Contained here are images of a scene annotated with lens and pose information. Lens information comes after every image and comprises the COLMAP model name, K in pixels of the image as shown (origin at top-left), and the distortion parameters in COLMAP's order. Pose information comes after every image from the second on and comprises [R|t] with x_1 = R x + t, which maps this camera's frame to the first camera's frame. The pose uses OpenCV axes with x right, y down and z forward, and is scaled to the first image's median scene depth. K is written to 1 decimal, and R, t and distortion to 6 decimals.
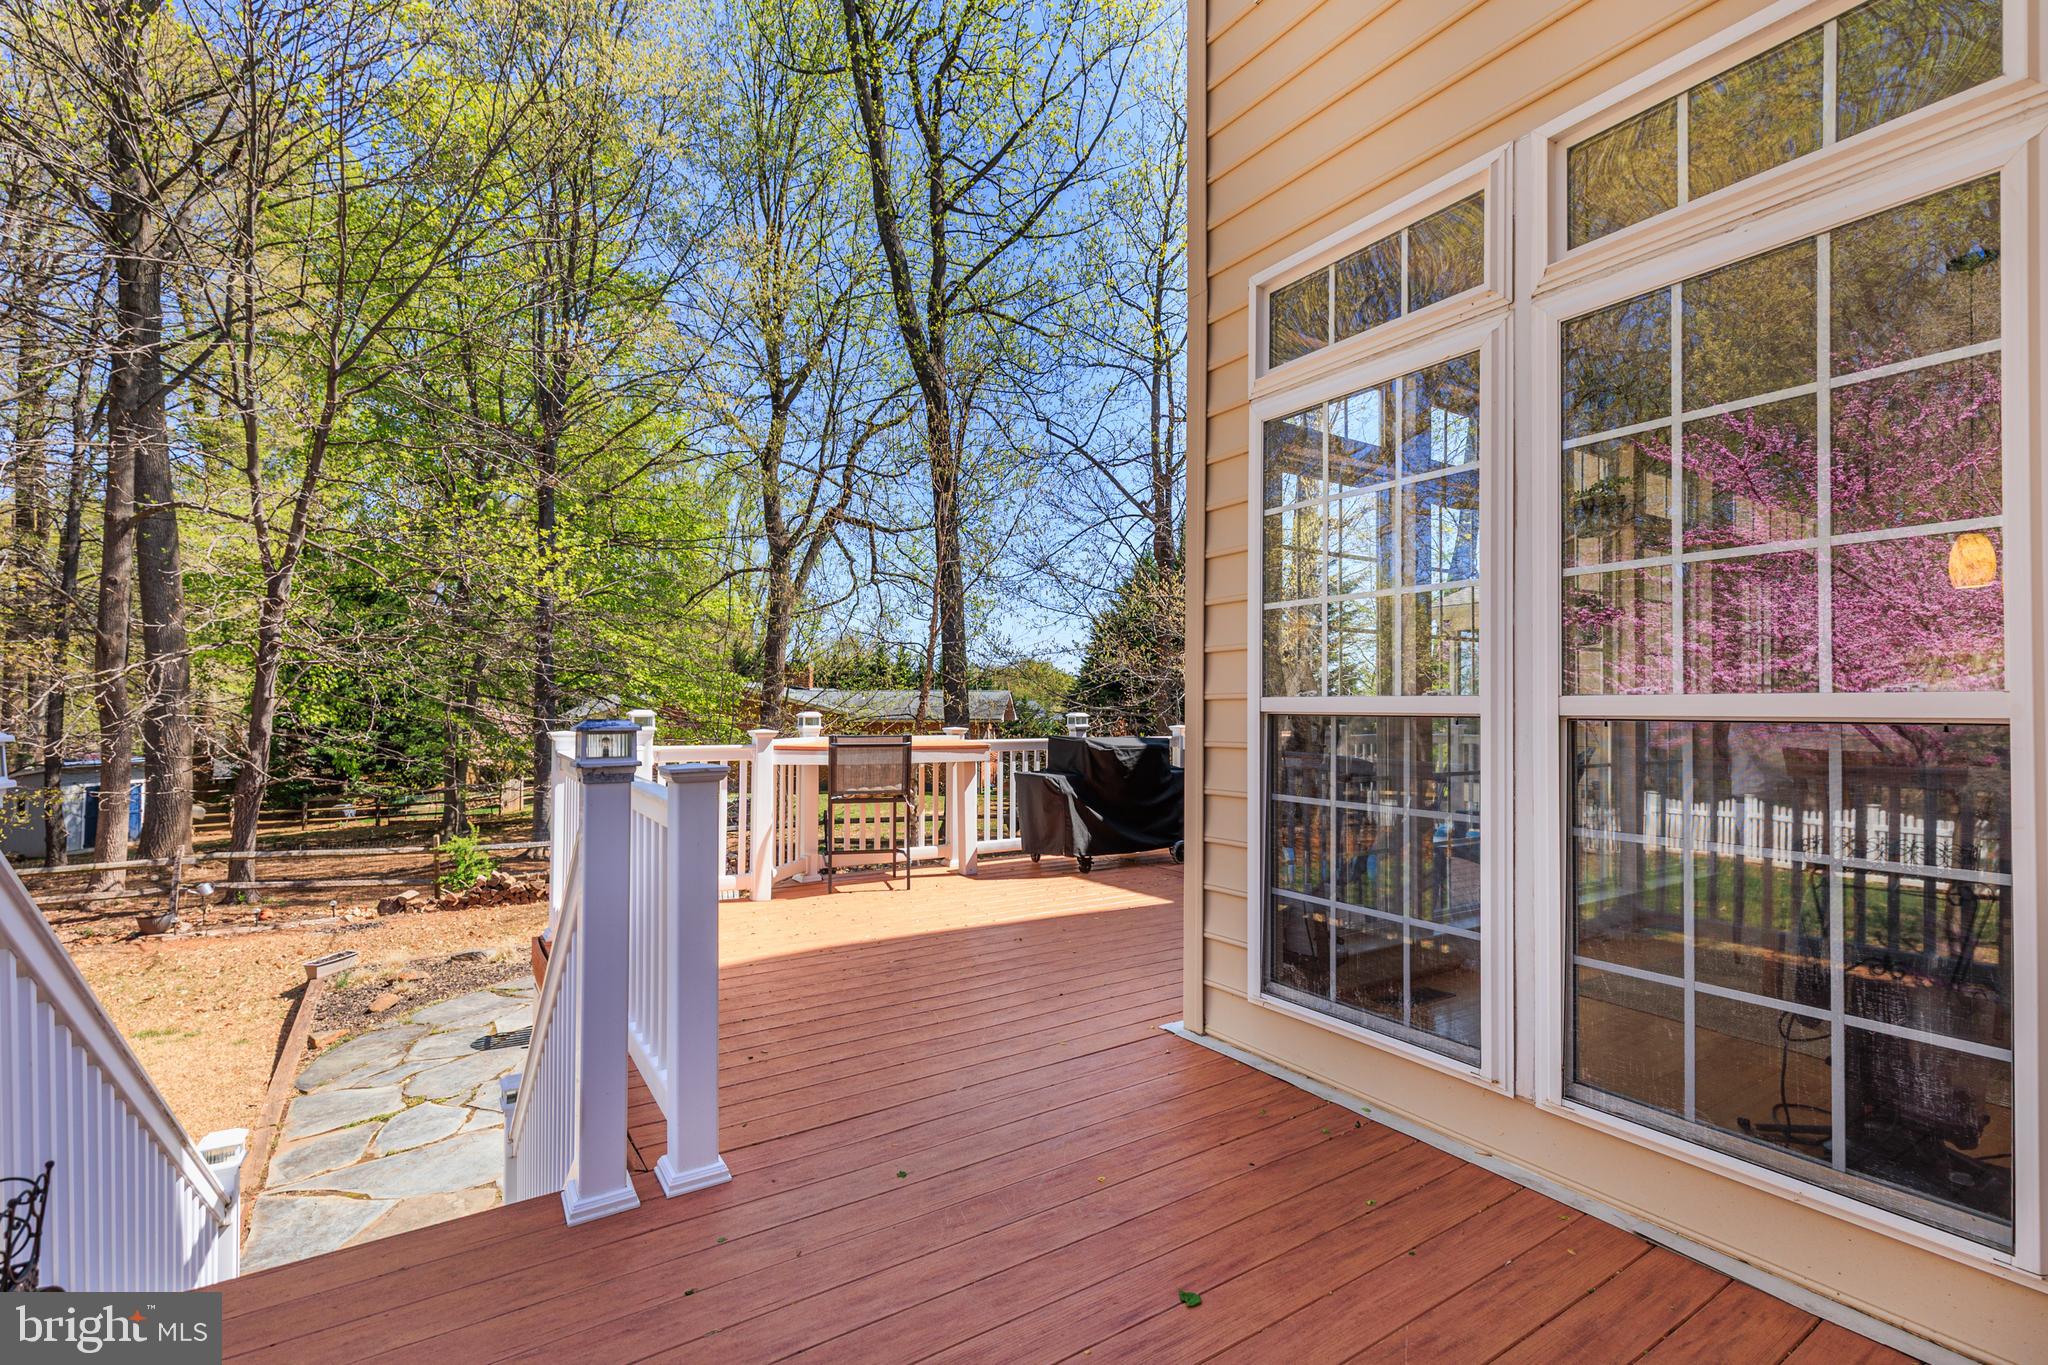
lens RADIAL K [[916.2, 0, 1028.1], [0, 916.2, 702.9], [0, 0, 1]] dist [0.011468, -0.004442]
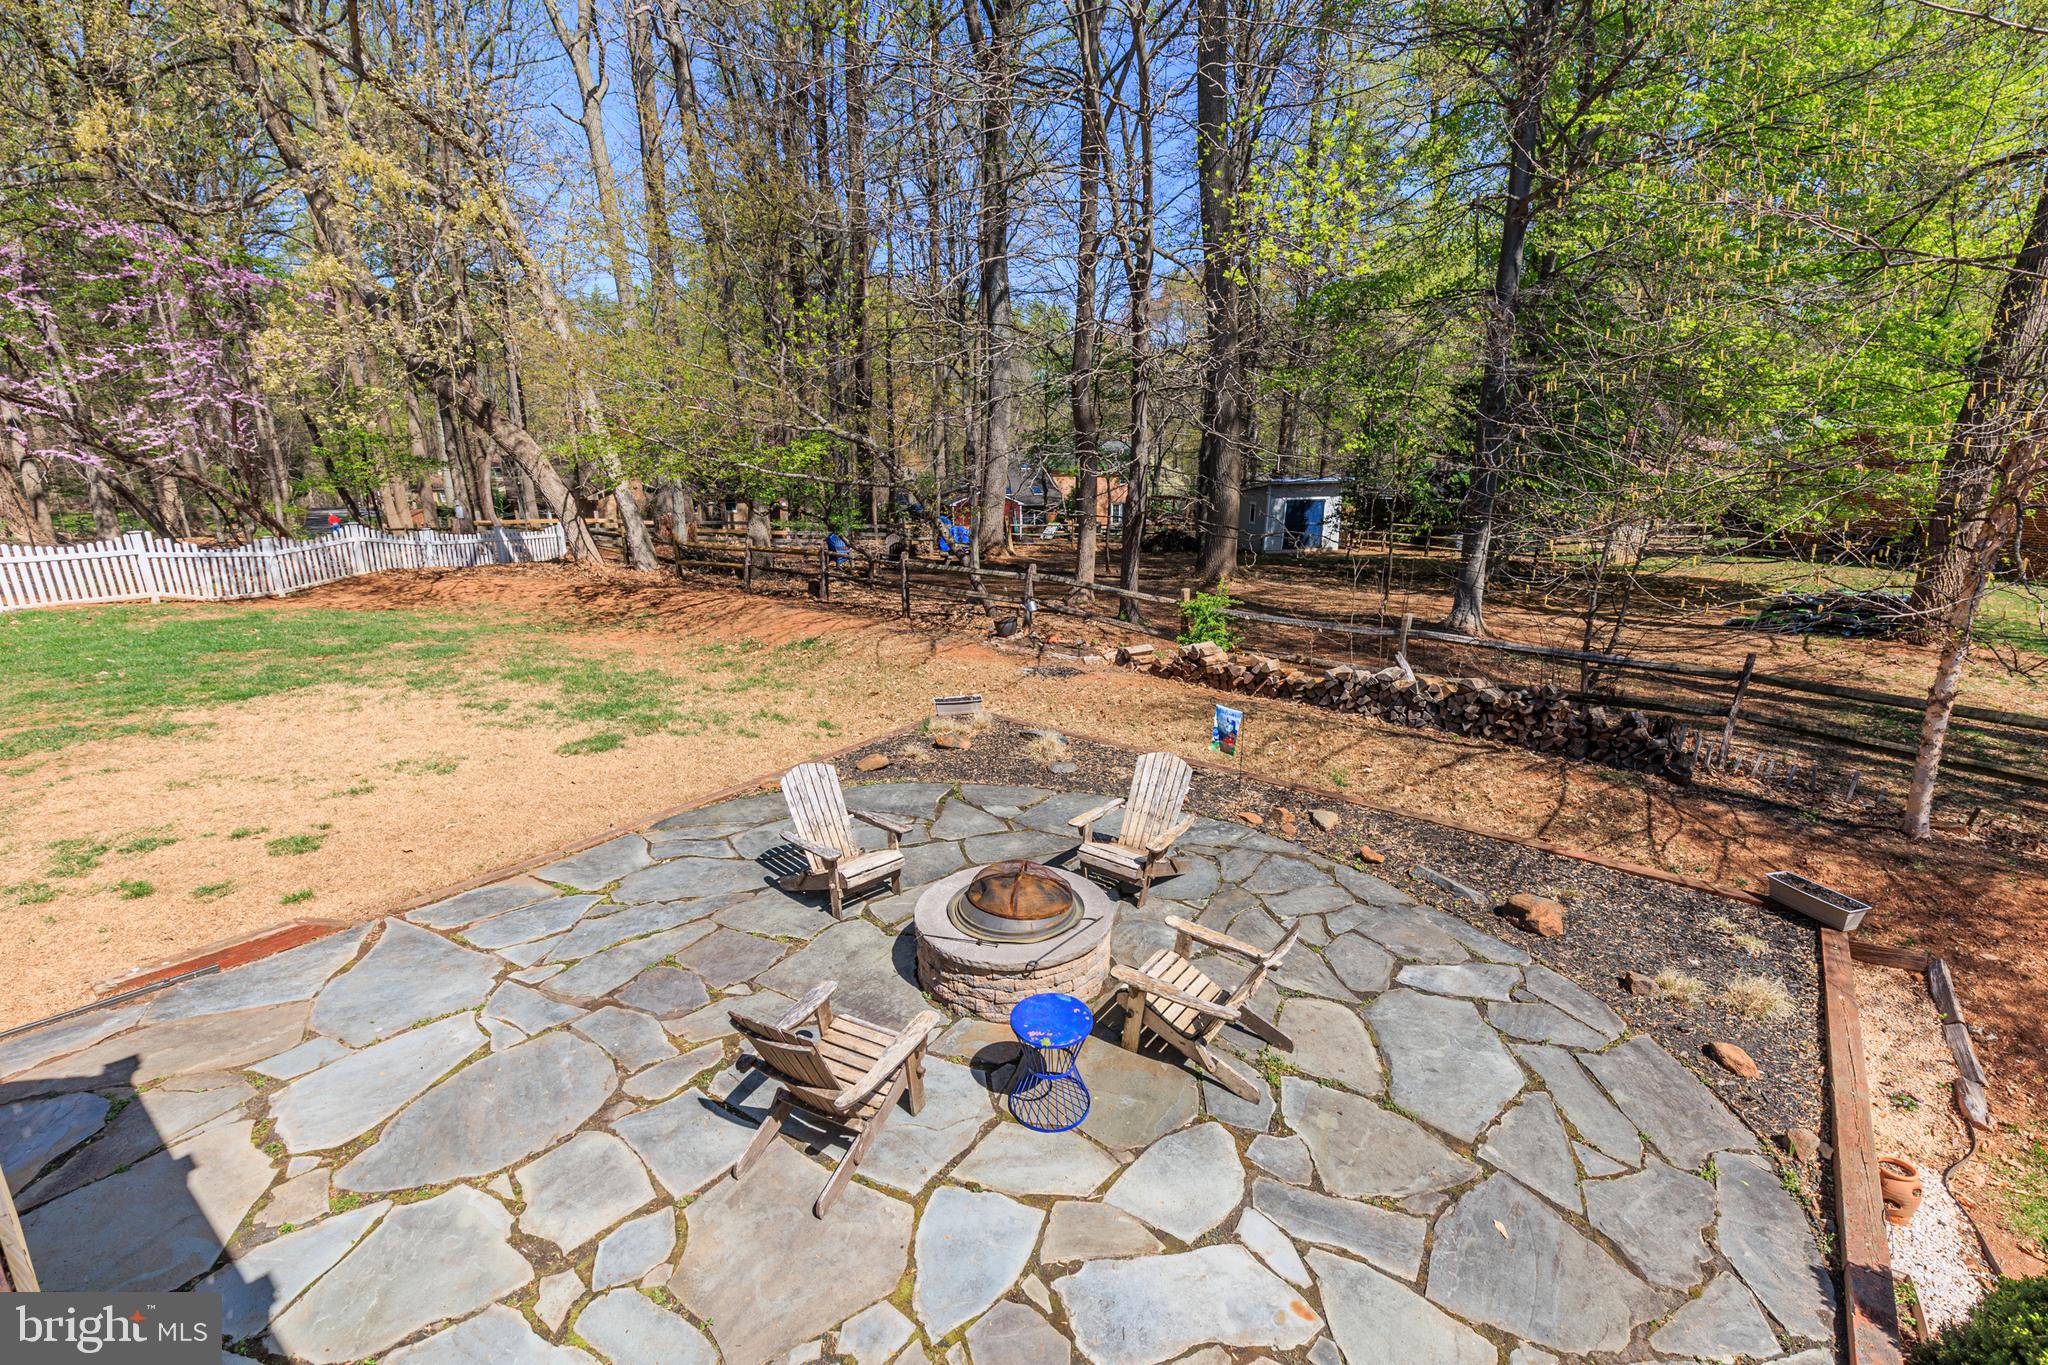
lens RADIAL K [[916.2, 0, 1028.1], [0, 916.2, 702.9], [0, 0, 1]] dist [0.011468, -0.004442]
pose [[0.333426, 0.261383, -0.905818, 0.074815], [0.007304, 0.960053, 0.279721, 0.004911], [0.942748, -0.099883, 0.318197, 0.374795]]
